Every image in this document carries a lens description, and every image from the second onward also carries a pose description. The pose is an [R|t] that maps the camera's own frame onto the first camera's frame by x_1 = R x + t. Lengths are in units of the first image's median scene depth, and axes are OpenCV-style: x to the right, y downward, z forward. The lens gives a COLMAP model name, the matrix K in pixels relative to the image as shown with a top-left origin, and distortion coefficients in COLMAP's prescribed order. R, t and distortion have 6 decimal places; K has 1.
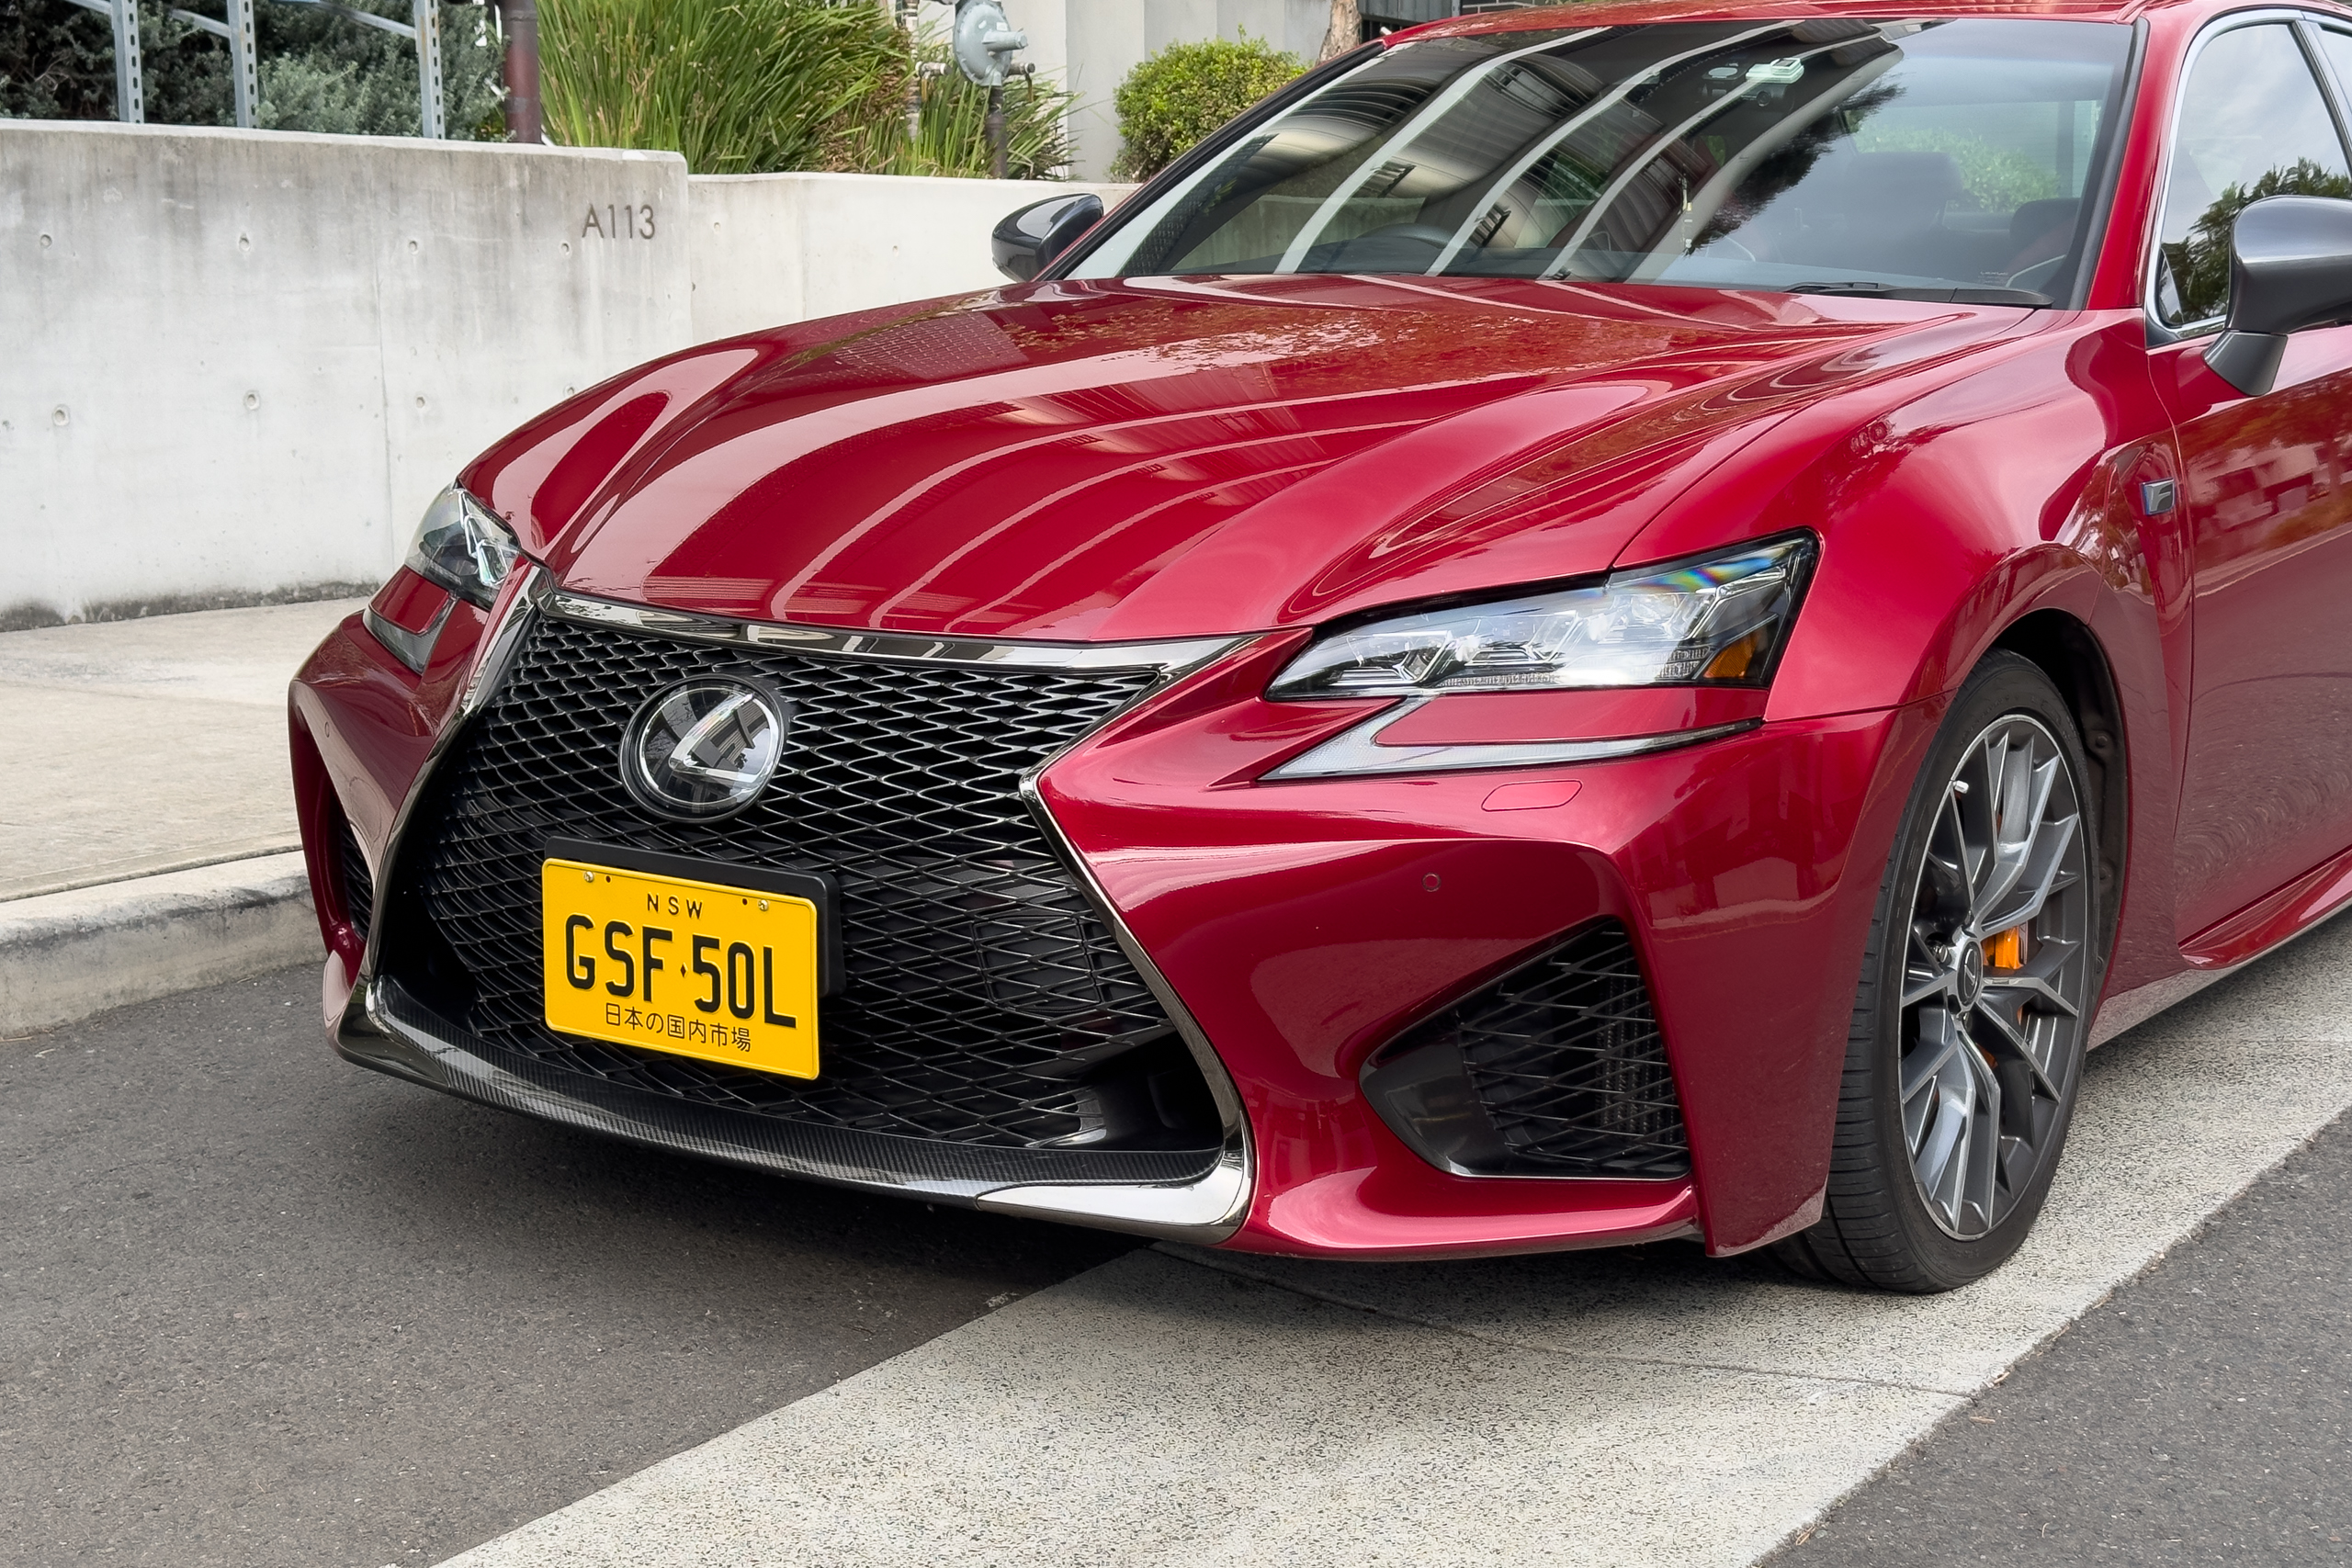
lens RADIAL K [[3185.2, 0, 1207.3], [0, 3185.2, 763.1], [0, 0, 1]] dist [0.178867, -0.424017]
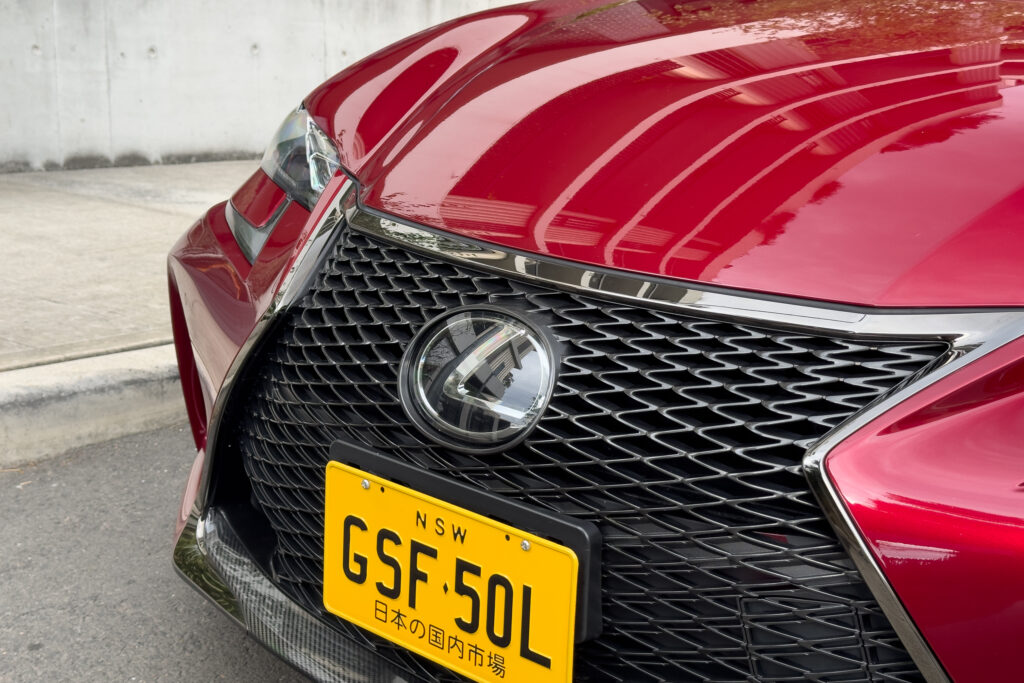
lens RADIAL K [[1407.6, 0, 533.8], [0, 1407.6, 339.7], [0, 0, 1]] dist [0.093645, -0.096884]
pose [[0.991106, 0.069014, -0.113784, -0.075721], [-0.060235, 0.995063, 0.078871, -0.046738], [0.118666, -0.071316, 0.990370, 0.473820]]
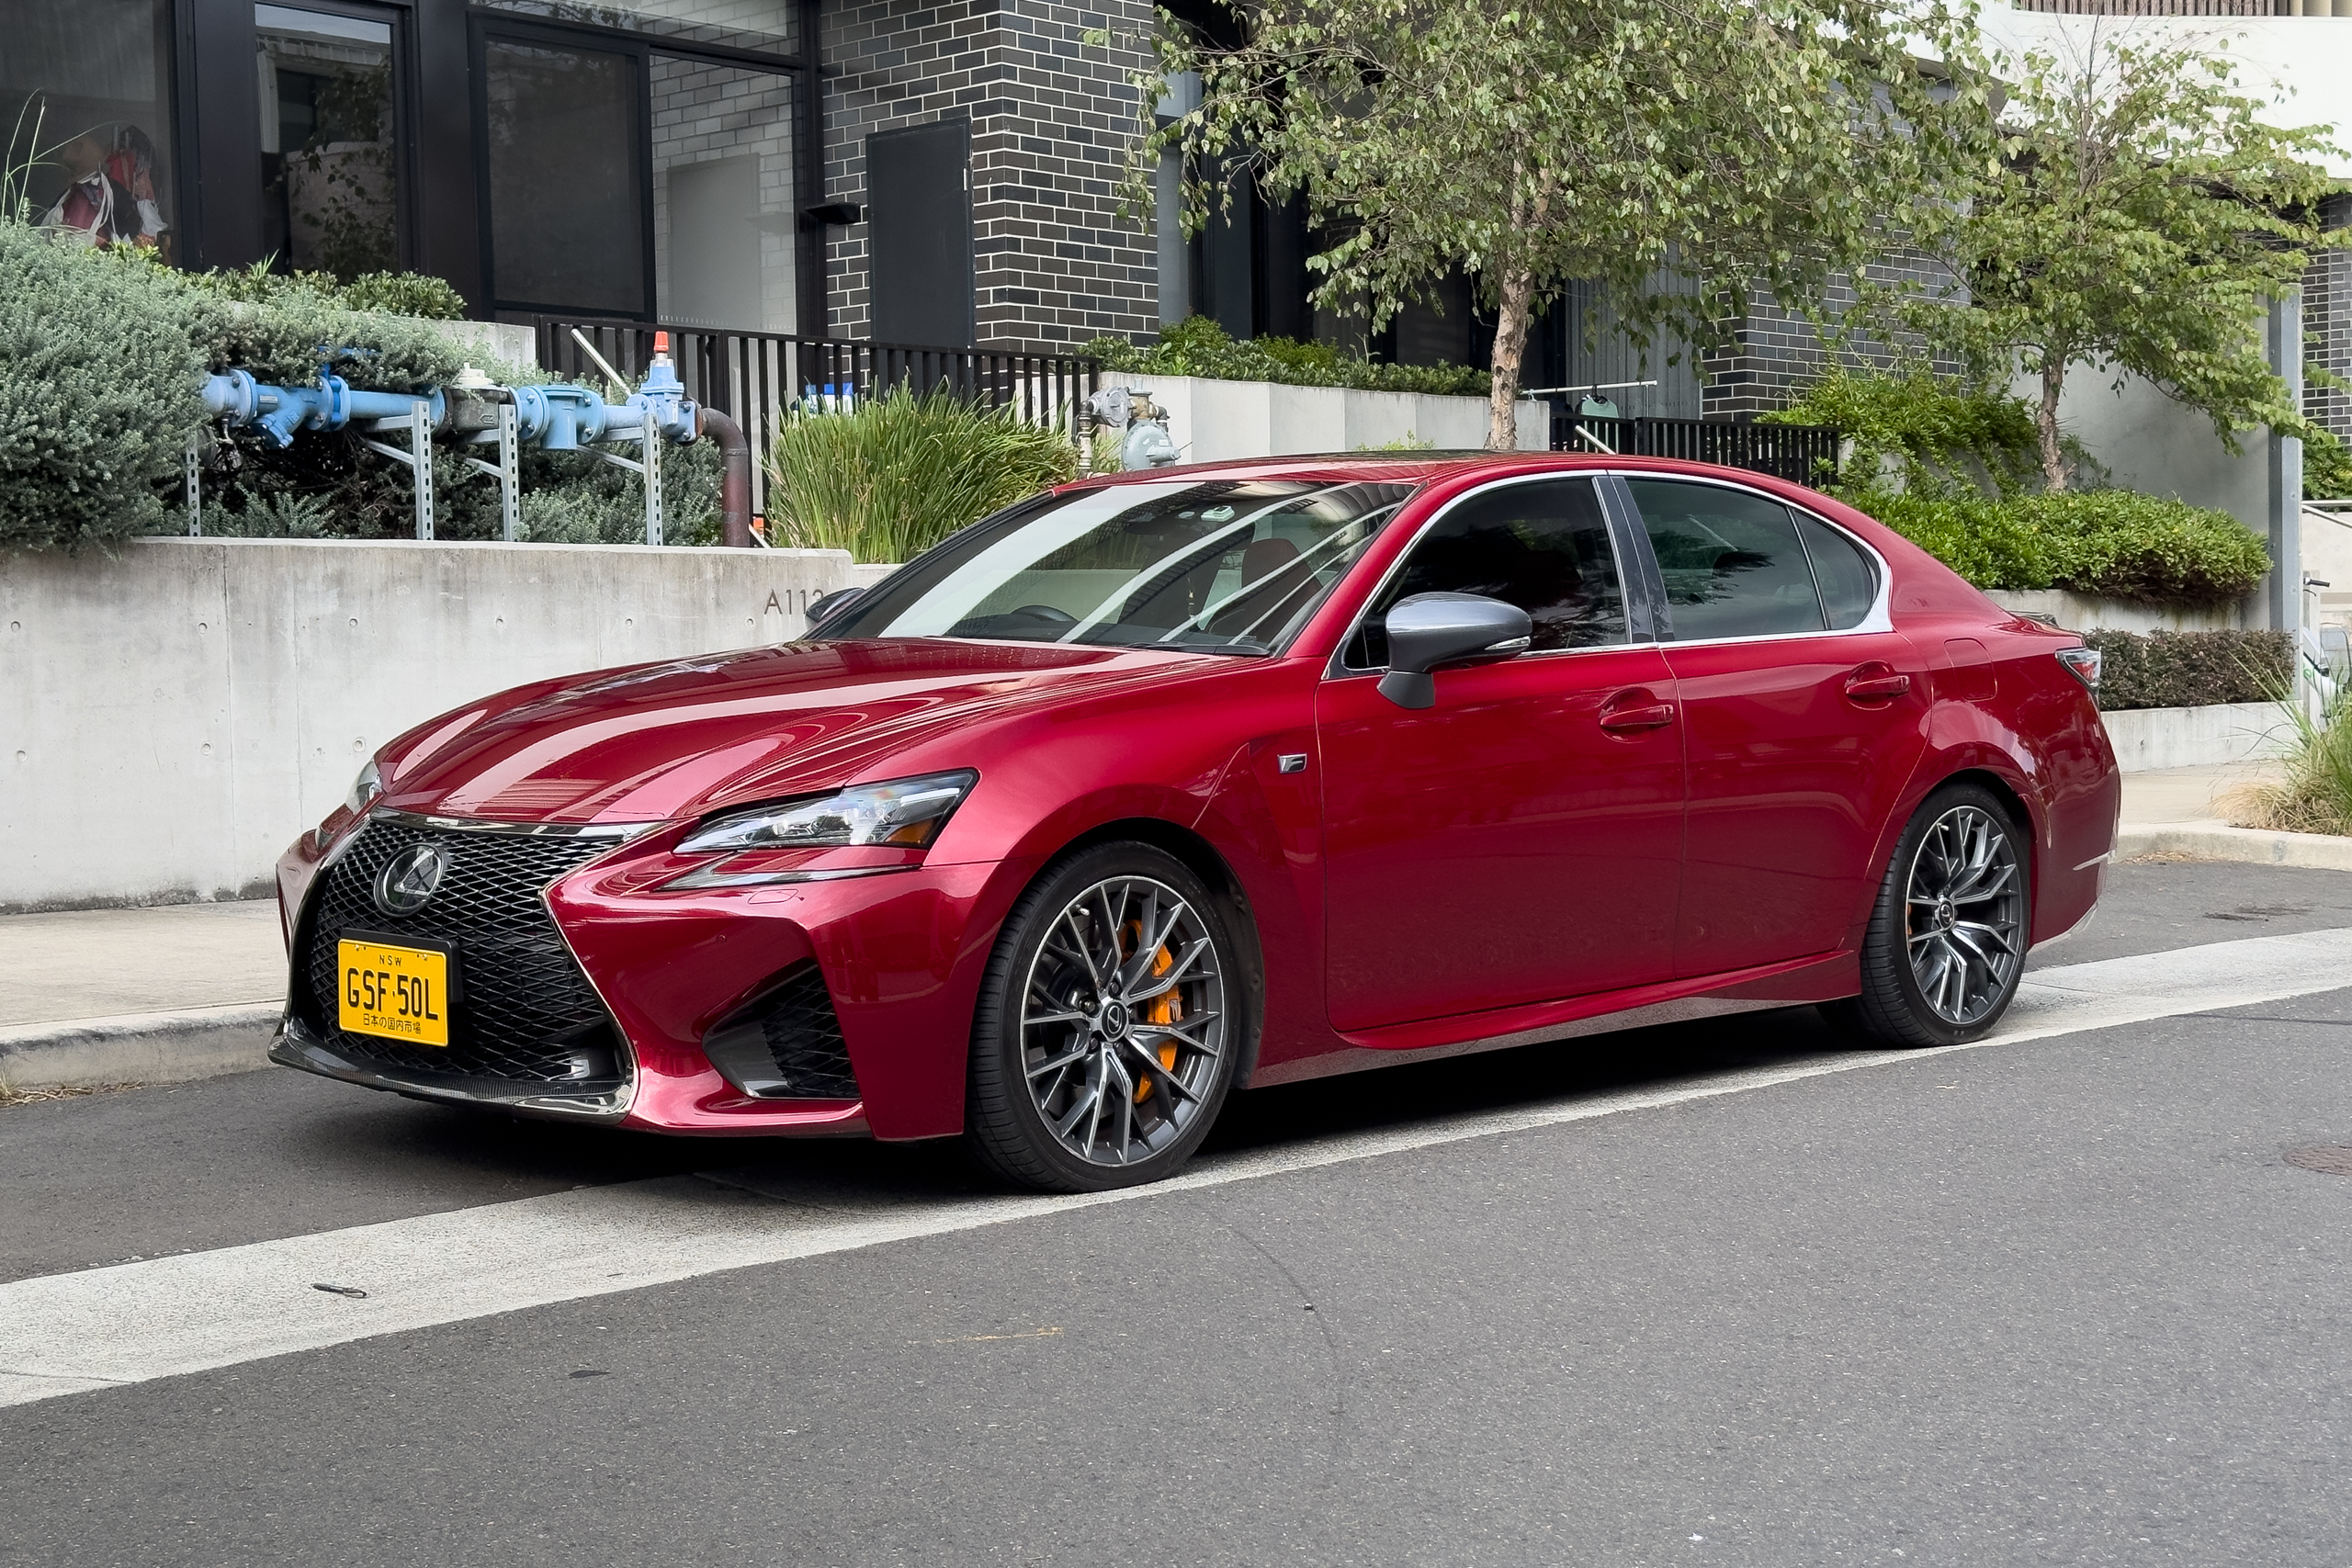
lens RADIAL K [[3194.9, 0, 1176.0], [0, 3194.9, 784.0], [0, 0, 1]] dist [0.107398, -0.064193]
pose [[0.985198, 0.000445, -0.171422, 0.548541], [-0.018523, 0.994418, -0.103875, 0.113570], [0.170419, 0.105513, 0.979706, -0.725512]]
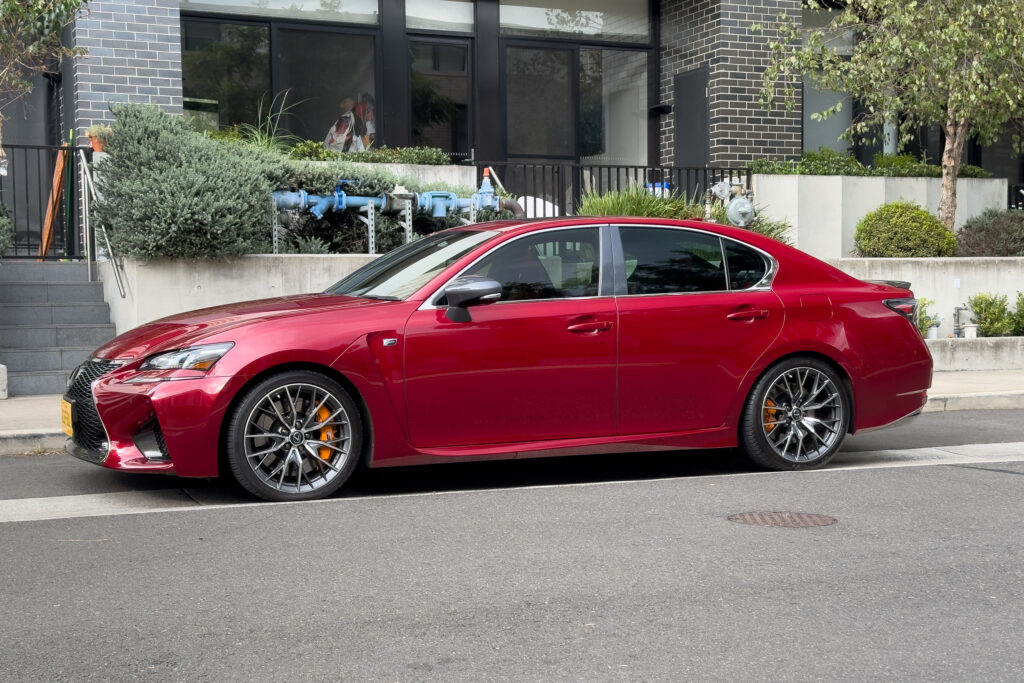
lens RADIAL K [[1416.0, 0, 507.5], [0, 1416.0, 372.4], [0, 0, 1]] dist [0.110372, -0.015977]
pose [[0.847107, 0.024354, -0.530863, 1.536047], [-0.074147, 0.994595, -0.072690, 0.093814], [0.526223, 0.100938, 0.844334, -0.594051]]
